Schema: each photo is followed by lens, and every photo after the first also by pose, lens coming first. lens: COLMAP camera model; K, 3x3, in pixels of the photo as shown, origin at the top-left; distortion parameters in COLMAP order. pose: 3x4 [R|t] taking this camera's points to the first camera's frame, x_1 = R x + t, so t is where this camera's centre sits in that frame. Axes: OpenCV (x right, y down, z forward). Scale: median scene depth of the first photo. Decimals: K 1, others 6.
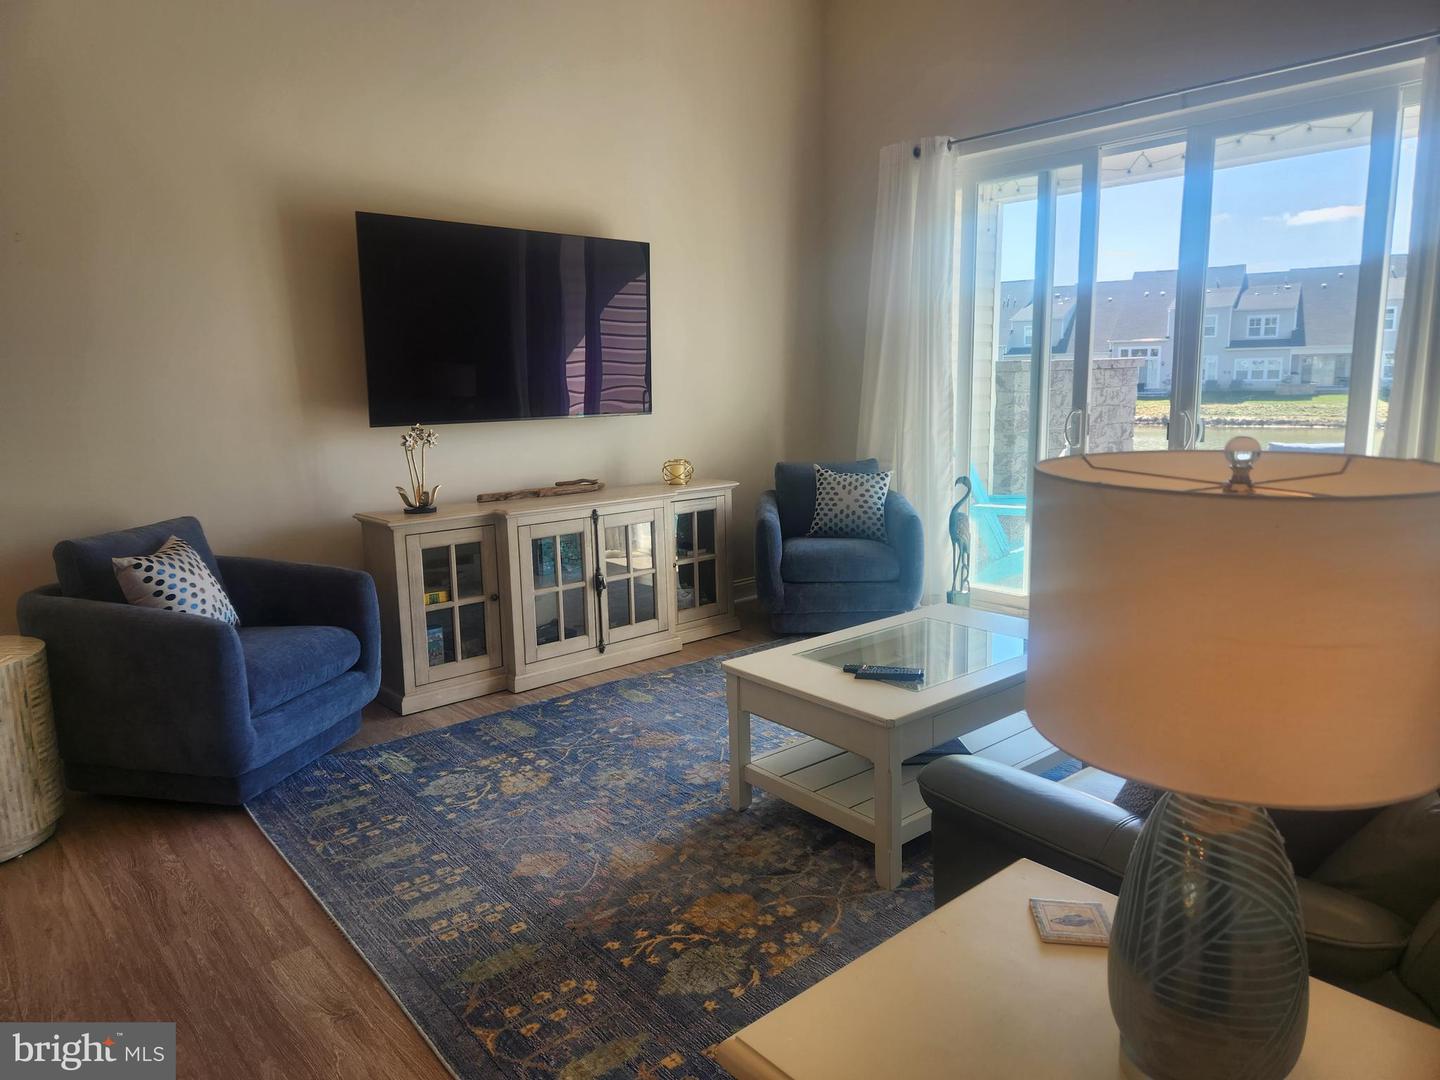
lens RADIAL K [[956.0, 0, 729.9], [0, 956.0, 535.2], [0, 0, 1]] dist [0.086035, -0.084235]
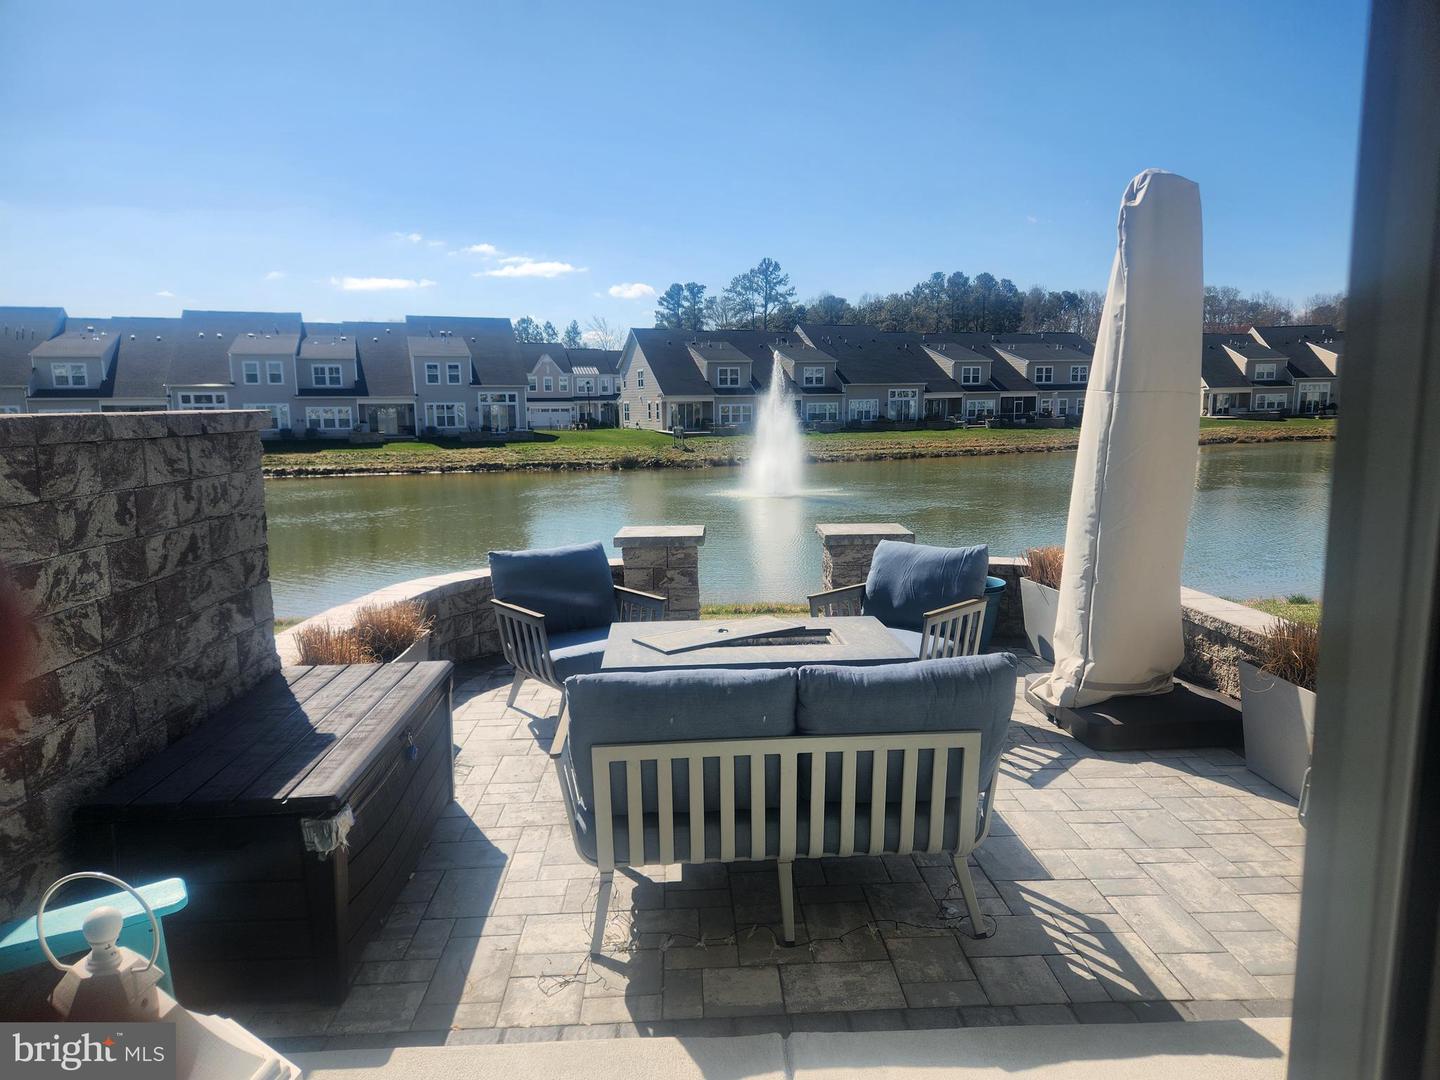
lens RADIAL K [[956.0, 0, 729.9], [0, 956.0, 535.2], [0, 0, 1]] dist [0.086035, -0.084235]
pose [[0.630483, -0.096940, 0.770126, 0.393699], [0.133345, 0.990947, 0.015569, -0.199869], [-0.764663, 0.092876, 0.637702, 1.058905]]
